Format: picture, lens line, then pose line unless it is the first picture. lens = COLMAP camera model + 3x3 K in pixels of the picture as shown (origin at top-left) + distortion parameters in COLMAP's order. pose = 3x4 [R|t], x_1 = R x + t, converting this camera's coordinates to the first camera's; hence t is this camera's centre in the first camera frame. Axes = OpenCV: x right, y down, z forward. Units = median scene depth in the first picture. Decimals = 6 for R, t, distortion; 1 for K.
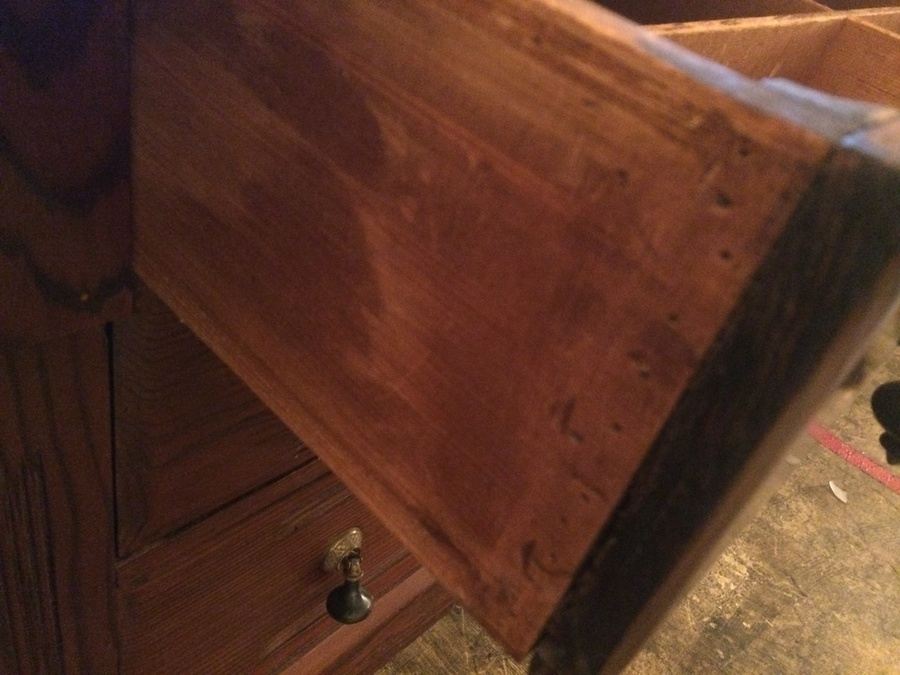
lens RADIAL K [[776.2, 0, 450.3], [0, 776.2, 336.6], [0, 0, 1]] dist [0.003988, -0.044990]
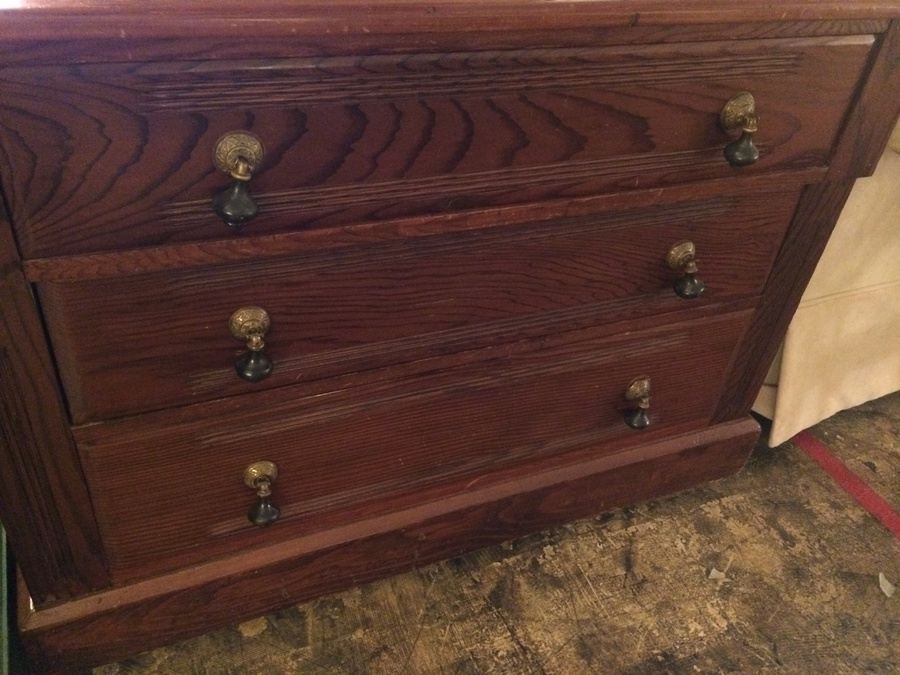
lens RADIAL K [[776.2, 0, 443.8], [0, 776.2, 339.3], [0, 0, 1]] dist [0.003988, -0.044990]
pose [[0.909982, 0.122020, -0.396288, 0.405509], [-0.143503, 0.989337, -0.024896, 0.000767], [0.389025, 0.079524, 0.917789, -0.139246]]
